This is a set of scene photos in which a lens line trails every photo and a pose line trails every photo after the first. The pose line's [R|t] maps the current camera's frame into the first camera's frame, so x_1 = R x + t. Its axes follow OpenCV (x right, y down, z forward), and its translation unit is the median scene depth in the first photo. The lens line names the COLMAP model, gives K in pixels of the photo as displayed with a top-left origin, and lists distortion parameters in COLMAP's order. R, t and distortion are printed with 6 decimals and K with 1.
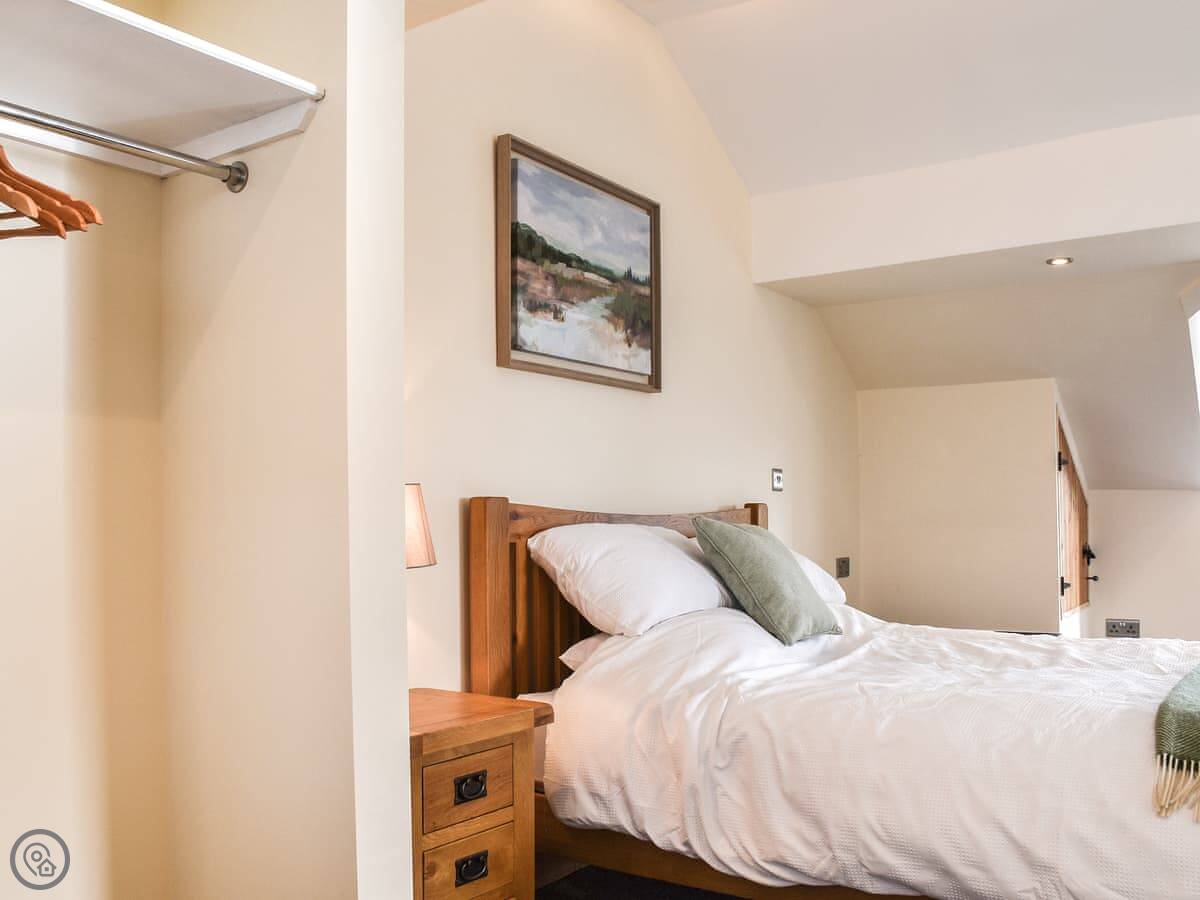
lens RADIAL K [[1112.2, 0, 566.3], [0, 1112.2, 476.3], [0, 0, 1]] dist [-0.057672, 0.000000]
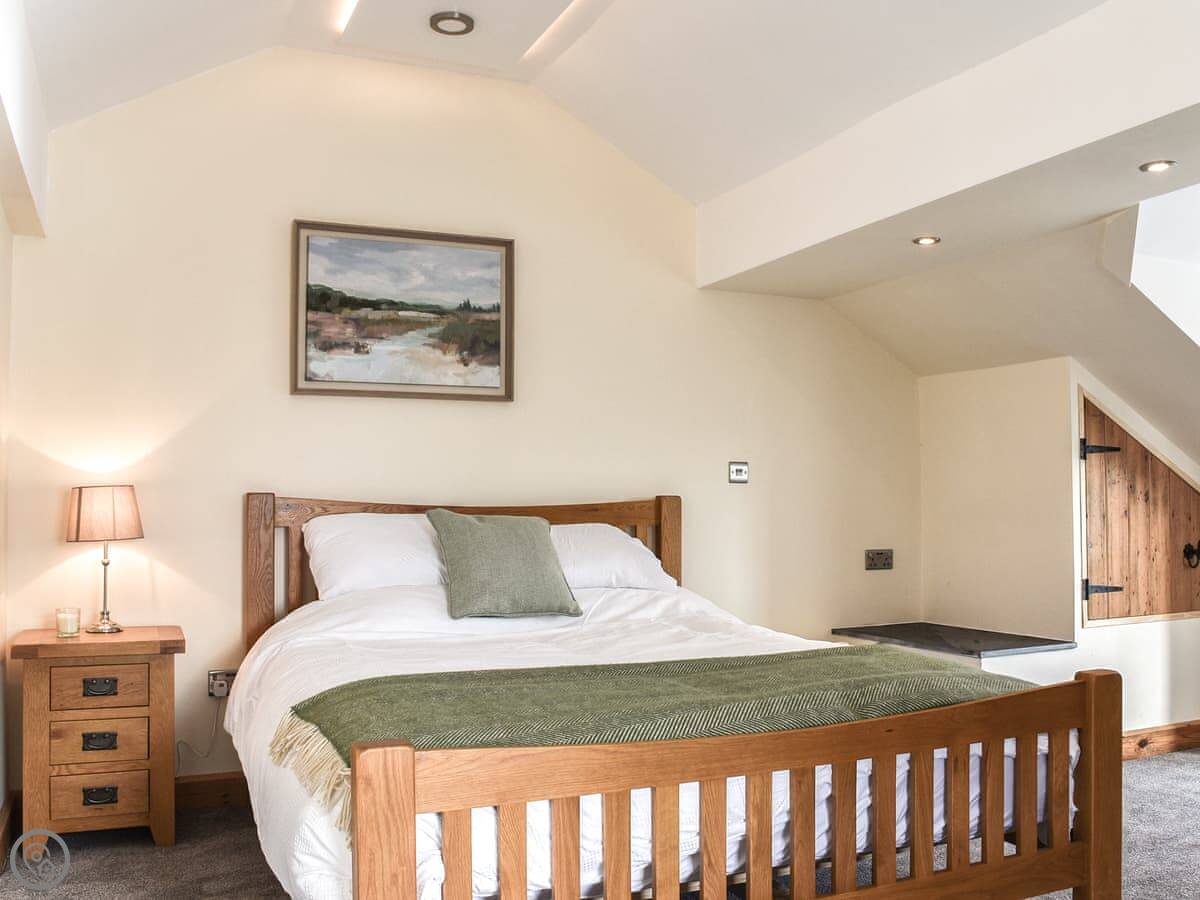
lens RADIAL K [[1112.2, 0, 590.5], [0, 1112.2, 450.5], [0, 0, 1]] dist [-0.057672, 0.000000]
pose [[0.844562, -0.009391, -0.535376, 0.858708], [0.010149, 0.999947, -0.001529, -0.023202], [0.535362, -0.004142, 0.844613, 0.059503]]
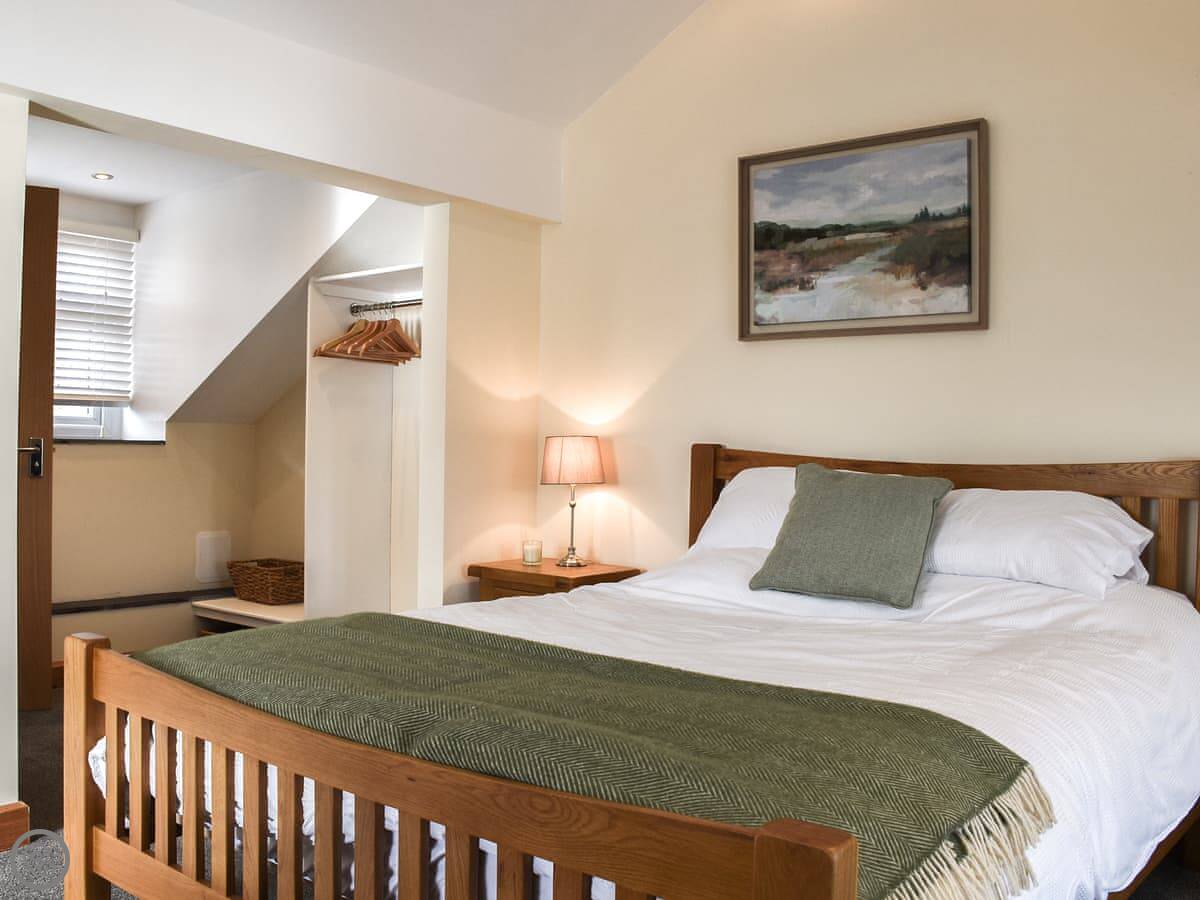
lens RADIAL K [[1112.2, 0, 593.1], [0, 1112.2, 443.4], [0, 0, 1]] dist [-0.057672, 0.000000]
pose [[-0.065064, 0.010515, -0.997826, 1.101818], [0.024982, 0.999648, 0.008905, 0.002170], [0.997568, -0.024348, -0.065304, 0.813647]]
